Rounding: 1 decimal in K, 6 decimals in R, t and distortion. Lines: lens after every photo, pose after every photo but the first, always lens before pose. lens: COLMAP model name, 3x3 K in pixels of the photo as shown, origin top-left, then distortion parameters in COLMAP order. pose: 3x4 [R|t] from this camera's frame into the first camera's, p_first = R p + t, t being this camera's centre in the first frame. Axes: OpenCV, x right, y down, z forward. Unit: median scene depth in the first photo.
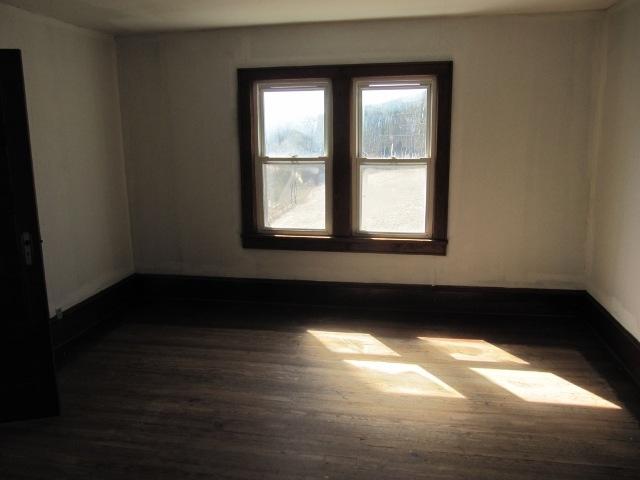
lens RADIAL K [[530.4, 0, 309.3], [0, 530.4, 239.2], [0, 0, 1]] dist [-0.066088, 0.044438]
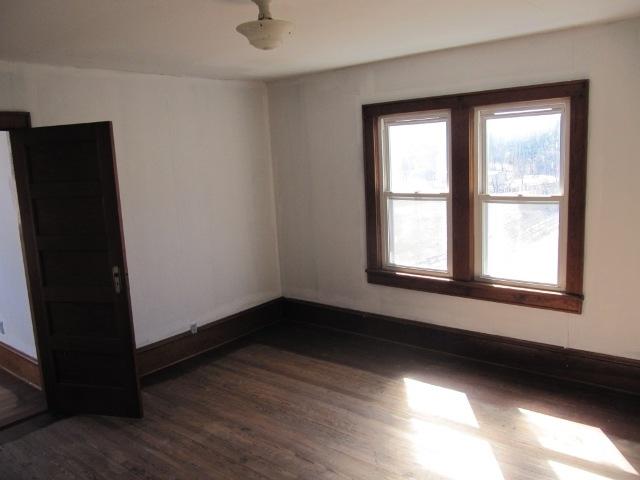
lens RADIAL K [[530.4, 0, 309.3], [0, 530.4, 239.2], [0, 0, 1]] dist [-0.066088, 0.044438]
pose [[0.871175, 0.044660, -0.488937, 0.284173], [-0.053880, 0.998536, -0.004794, -0.059051], [0.488008, 0.030520, 0.872306, 0.081342]]
